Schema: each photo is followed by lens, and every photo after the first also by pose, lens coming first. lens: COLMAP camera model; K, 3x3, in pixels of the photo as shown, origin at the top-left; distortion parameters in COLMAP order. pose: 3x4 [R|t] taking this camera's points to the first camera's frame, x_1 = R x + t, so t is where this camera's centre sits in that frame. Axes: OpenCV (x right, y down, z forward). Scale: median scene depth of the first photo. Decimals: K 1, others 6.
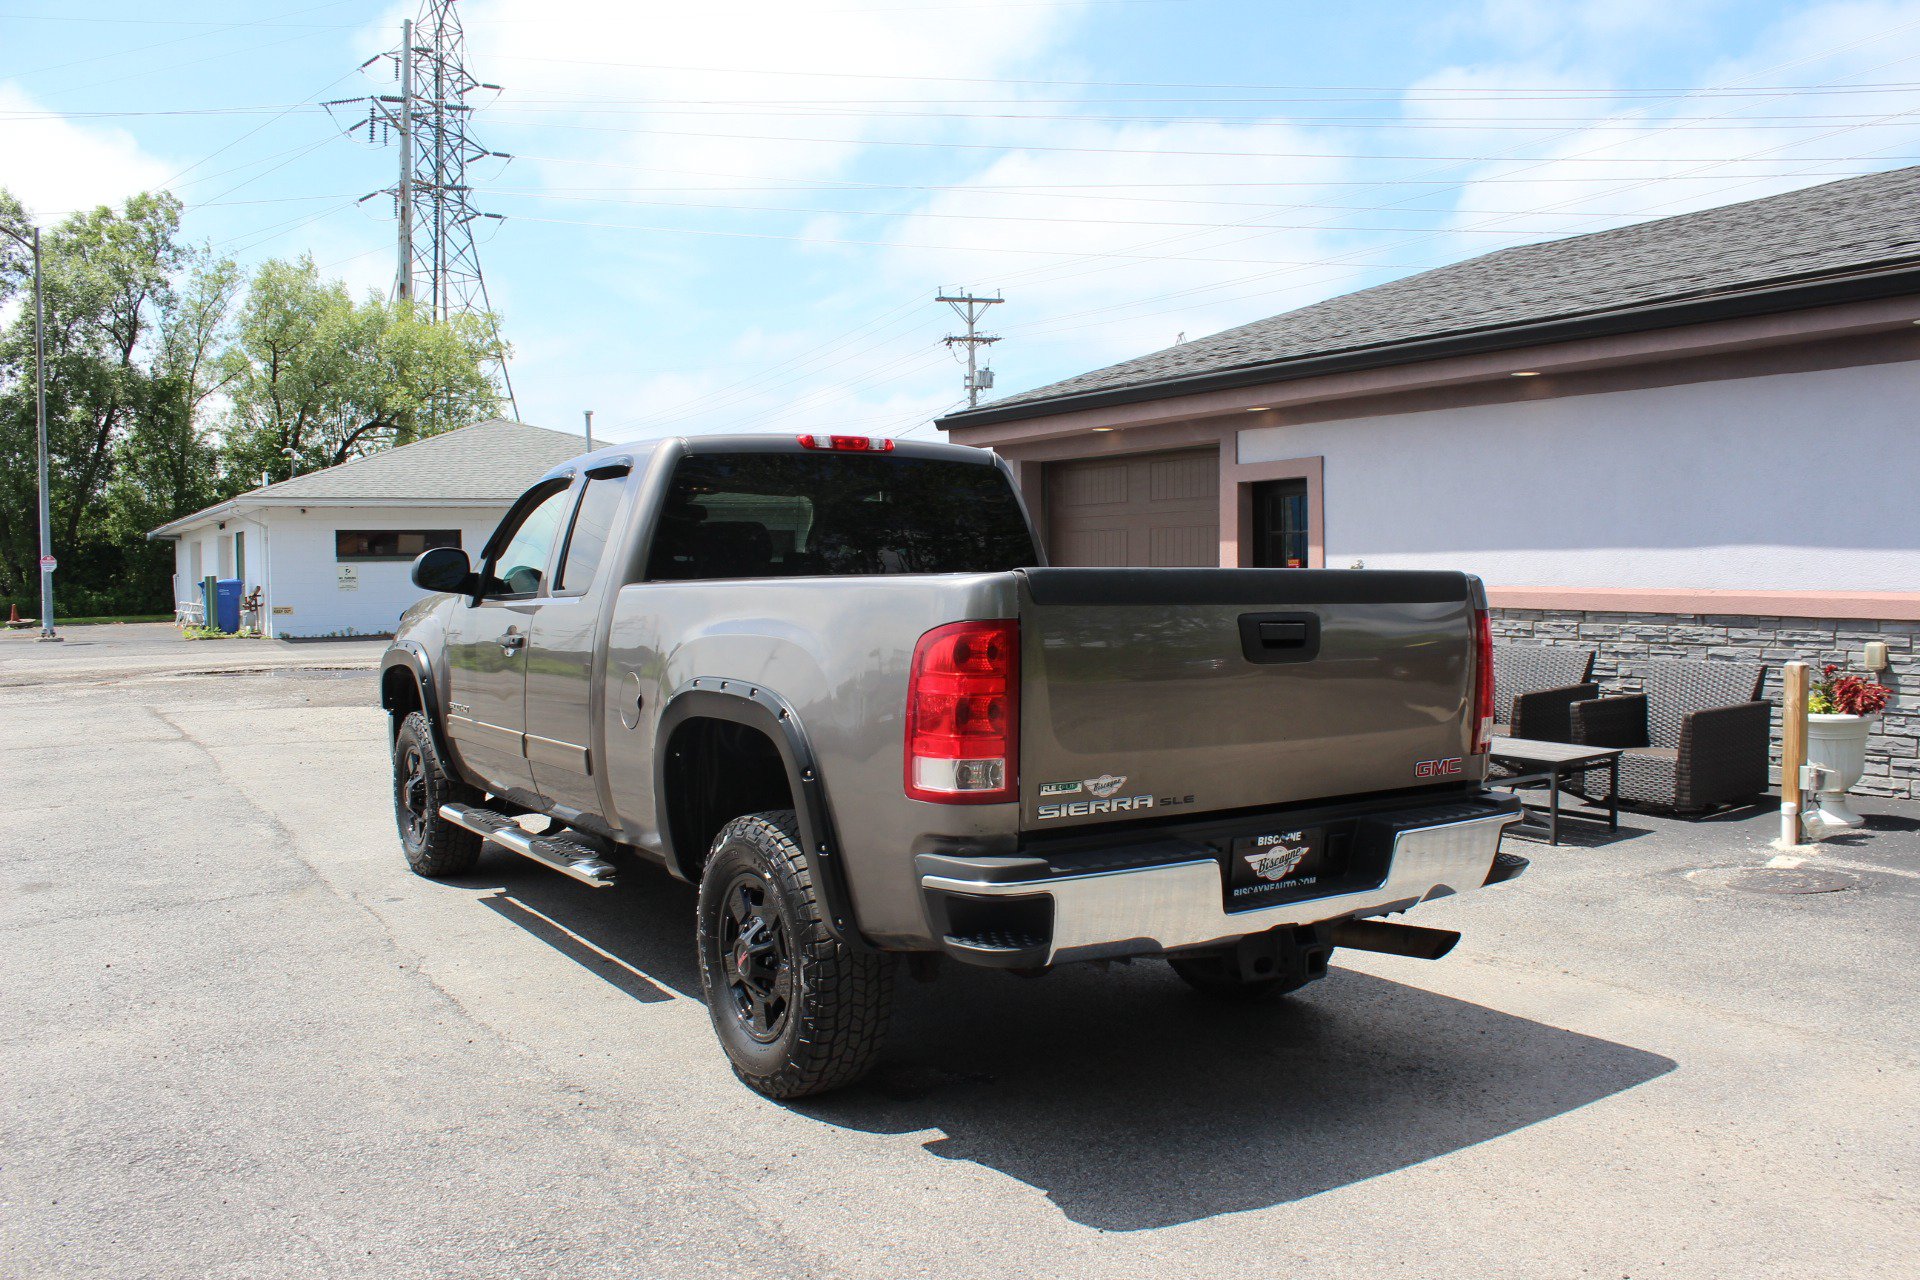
lens RADIAL K [[1603.5, 0, 970.4], [0, 1603.5, 644.1], [0, 0, 1]] dist [-0.165598, 0.151730]
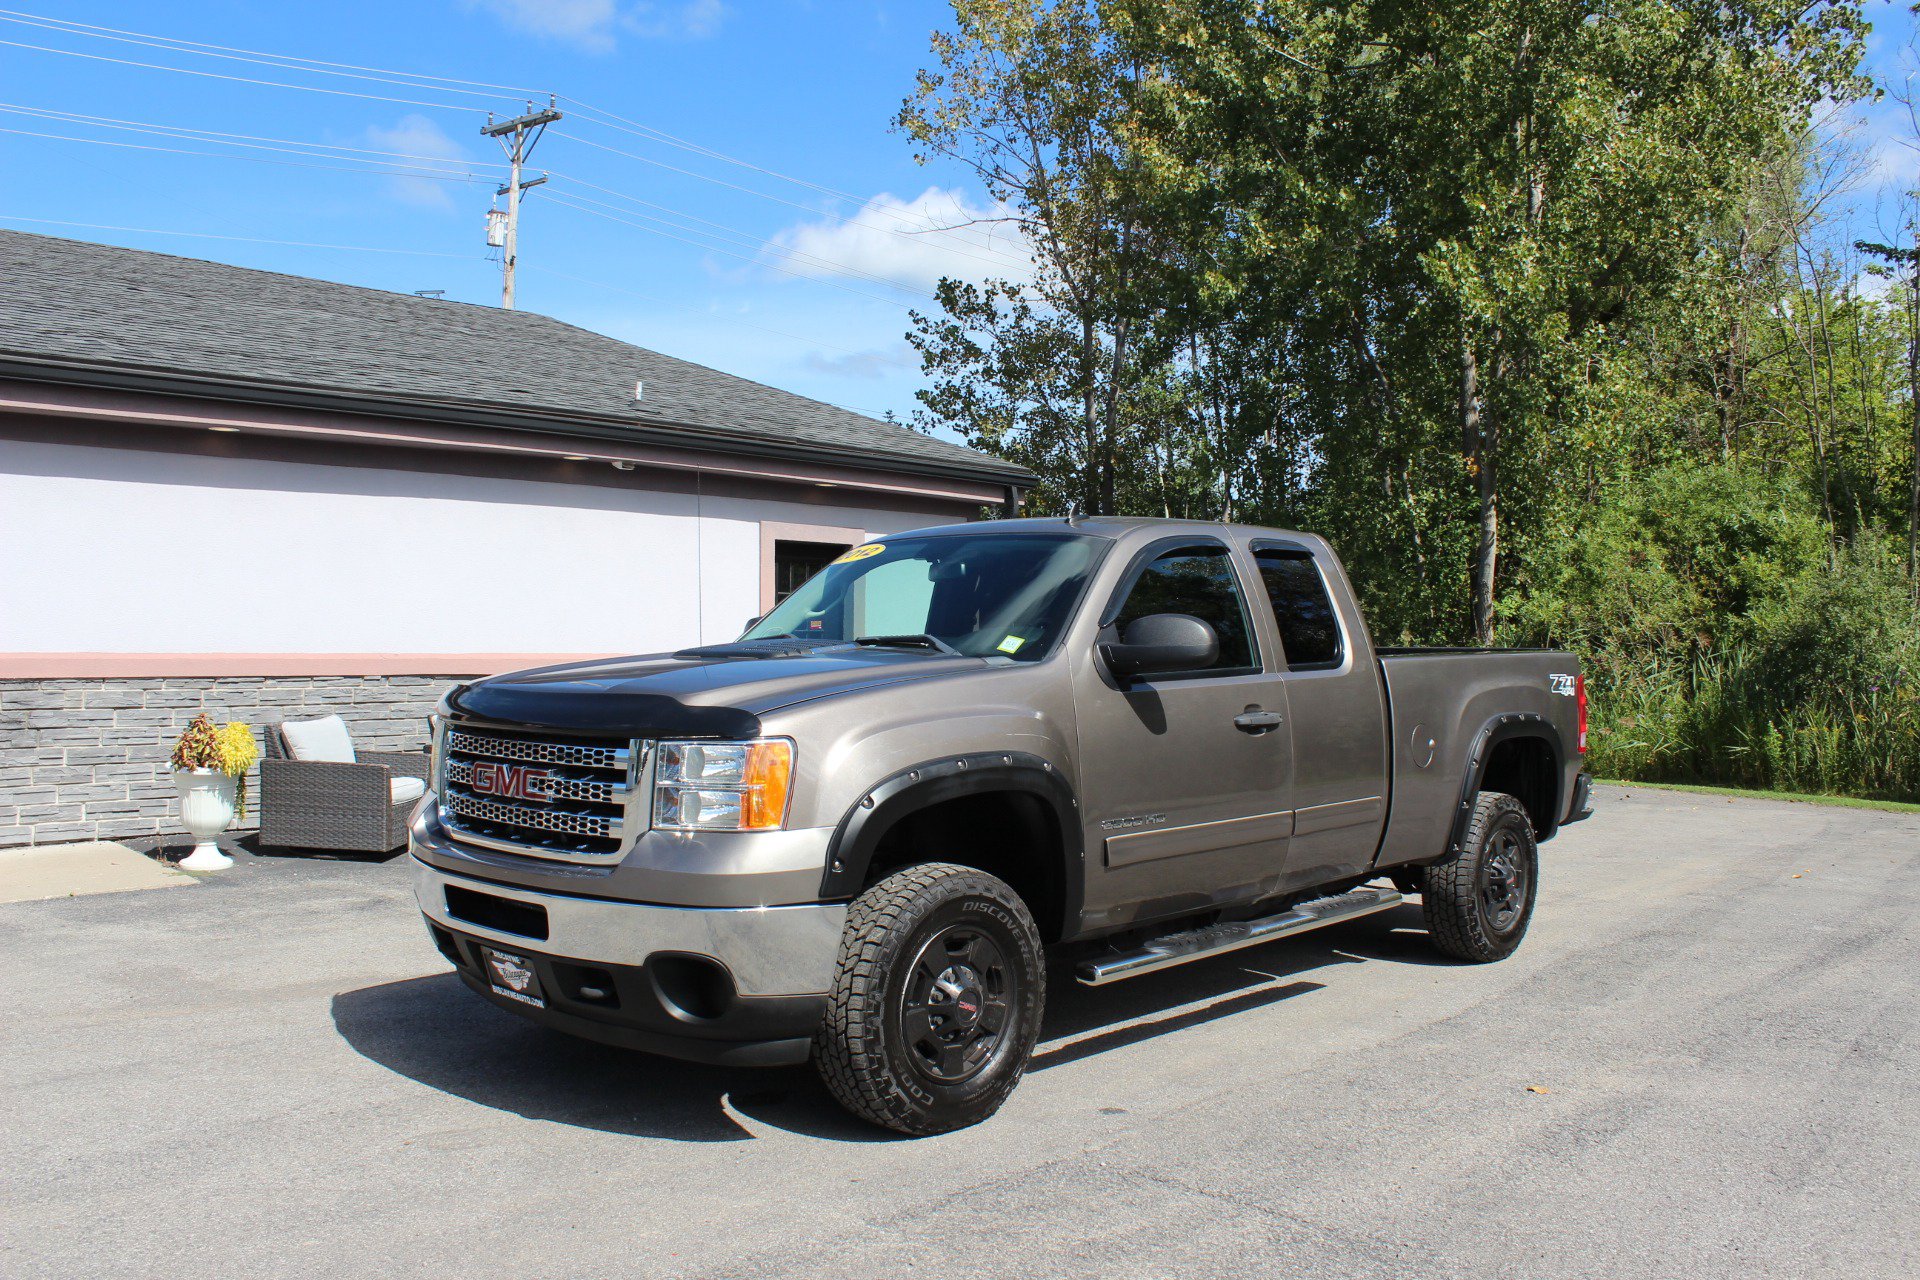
lens RADIAL K [[1603.5, 0, 972.5], [0, 1603.5, 651.2], [0, 0, 1]] dist [-0.165598, 0.151730]
pose [[-0.245571, -0.007104, 0.969353, -0.537765], [0.036755, 0.999186, 0.016634, -0.029214], [-0.968682, 0.039713, -0.245110, 0.635543]]
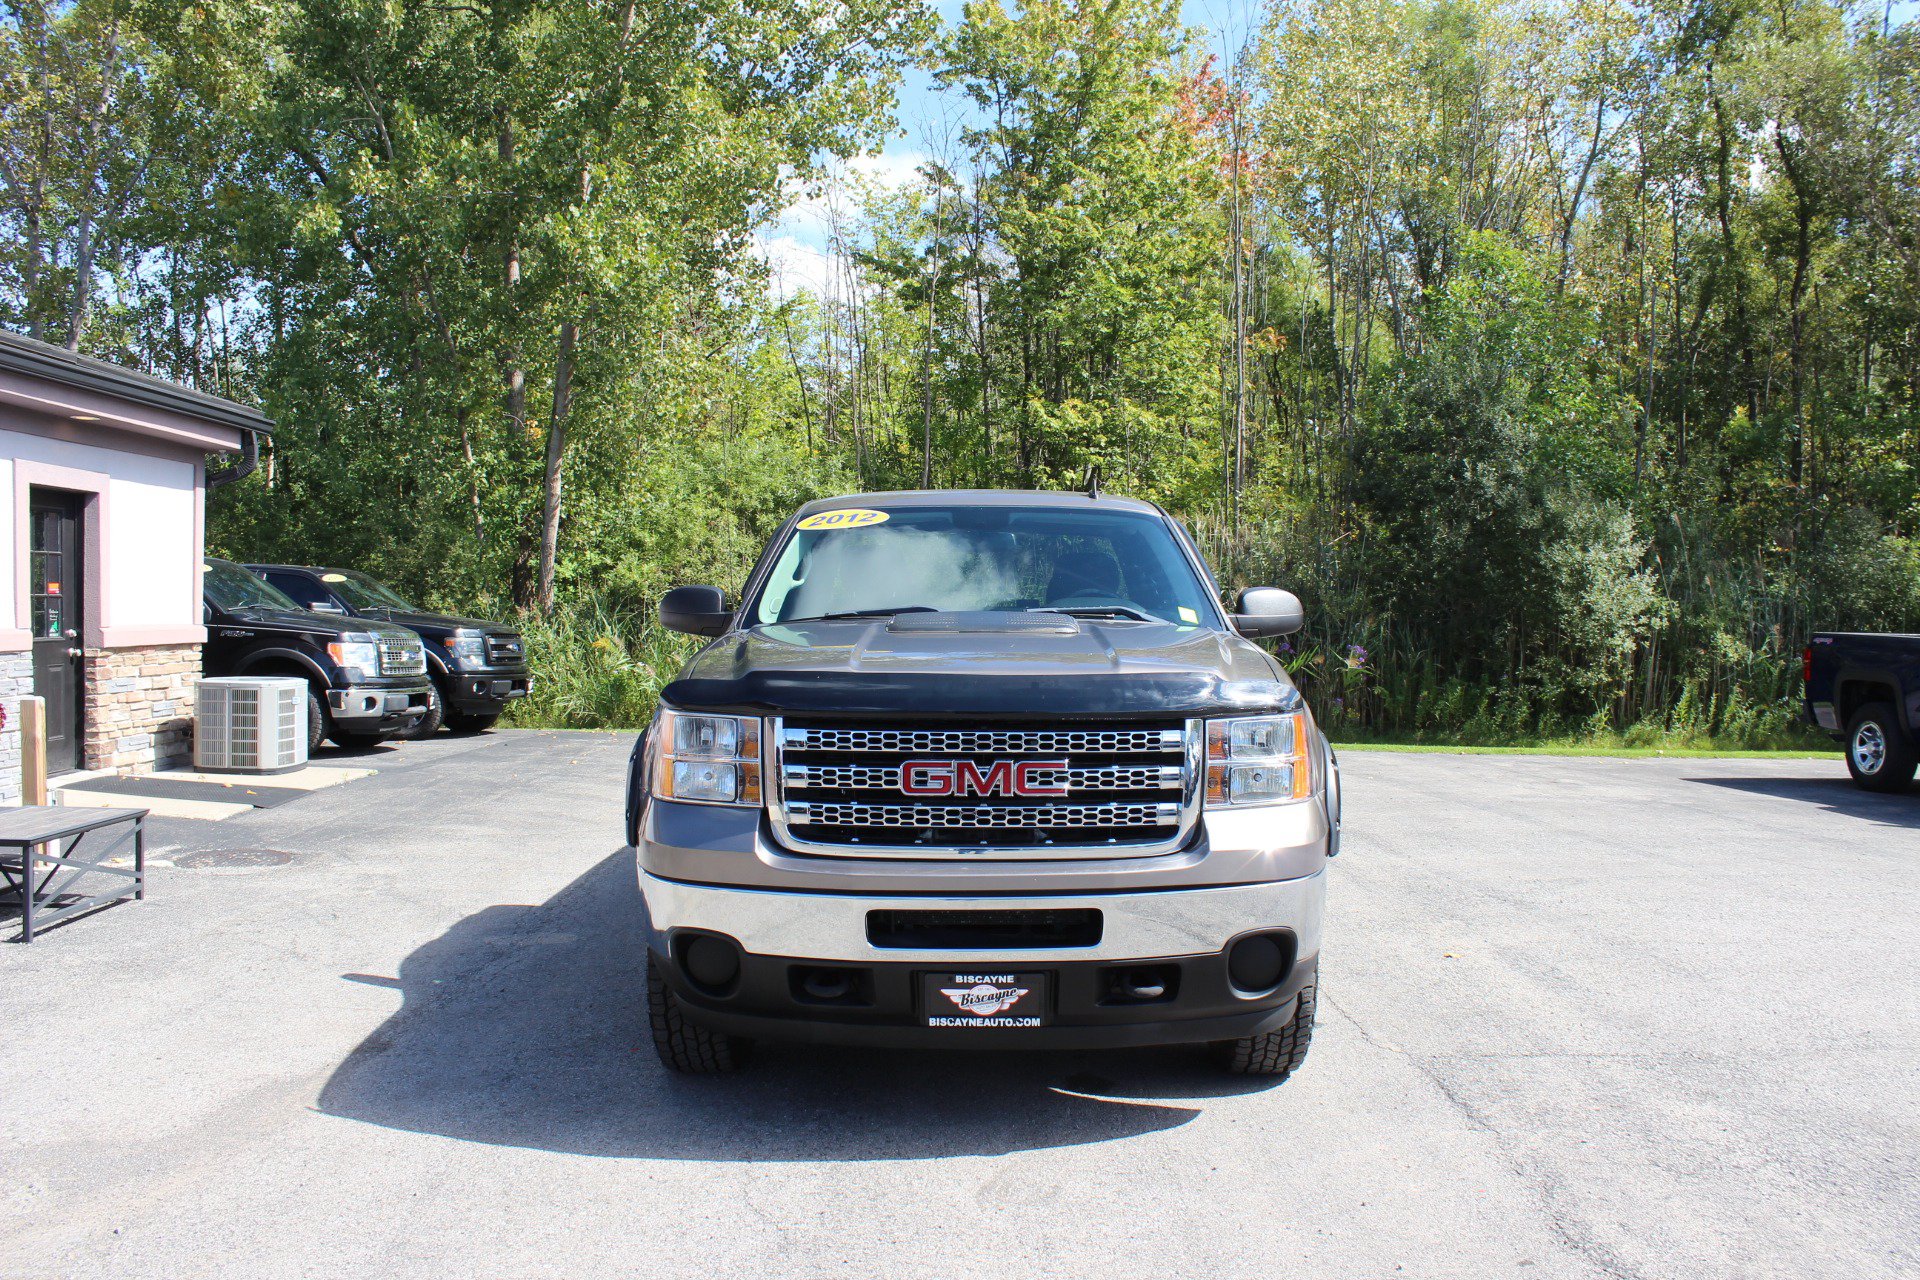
lens RADIAL K [[1603.5, 0, 976.7], [0, 1603.5, 650.7], [0, 0, 1]] dist [-0.165598, 0.151730]
pose [[-0.843333, -0.014985, 0.537182, -0.338047], [0.024703, 0.997473, 0.066607, -0.043703], [-0.536823, 0.069441, -0.840832, 0.909545]]
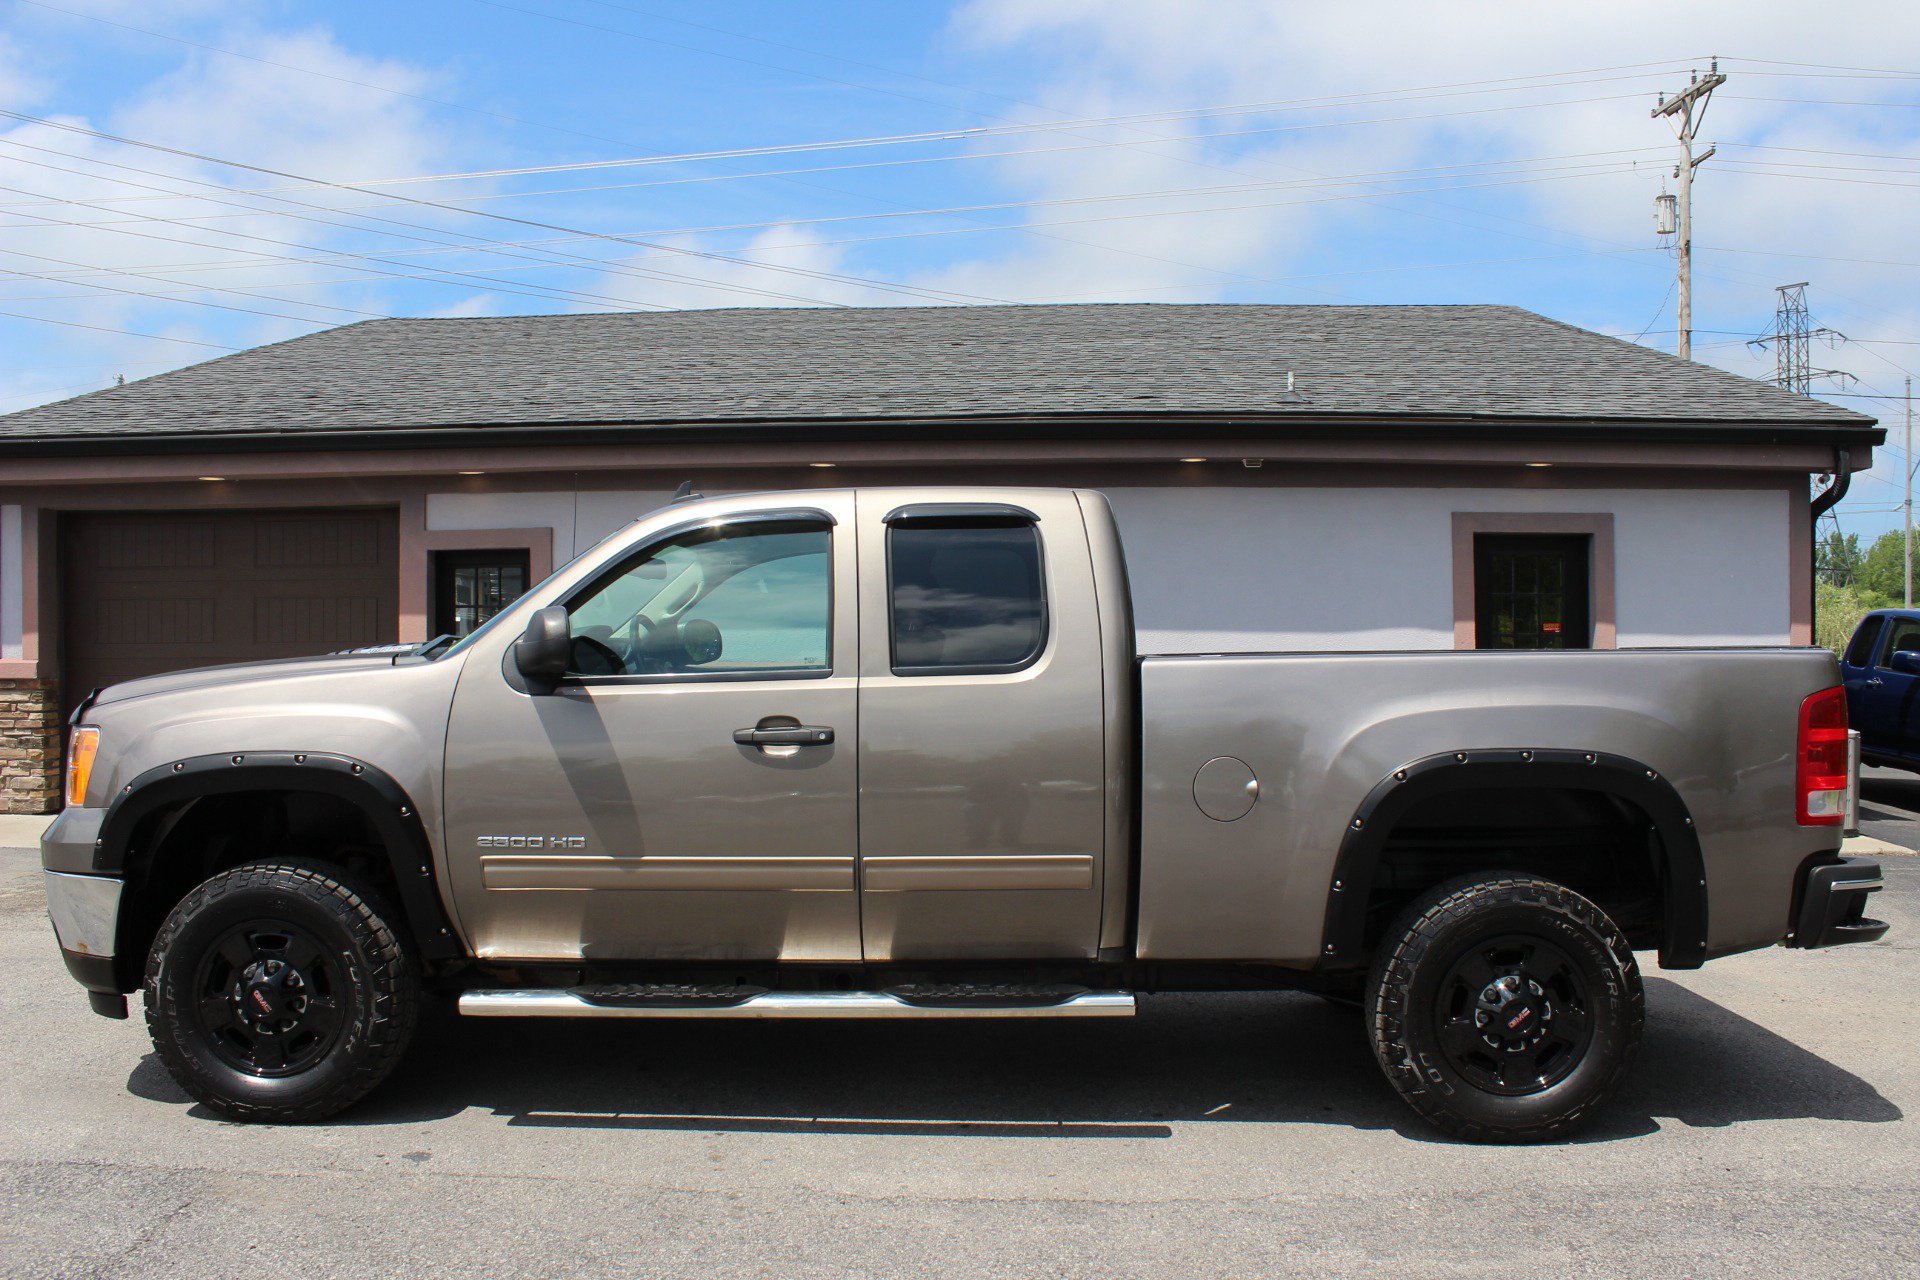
lens RADIAL K [[1603.5, 0, 984.3], [0, 1603.5, 661.2], [0, 0, 1]] dist [-0.165598, 0.151730]
pose [[0.565738, -0.003859, 0.824576, -0.393214], [0.035531, 0.999174, -0.019702, -0.008984], [-0.823819, 0.040444, 0.565408, 0.232052]]
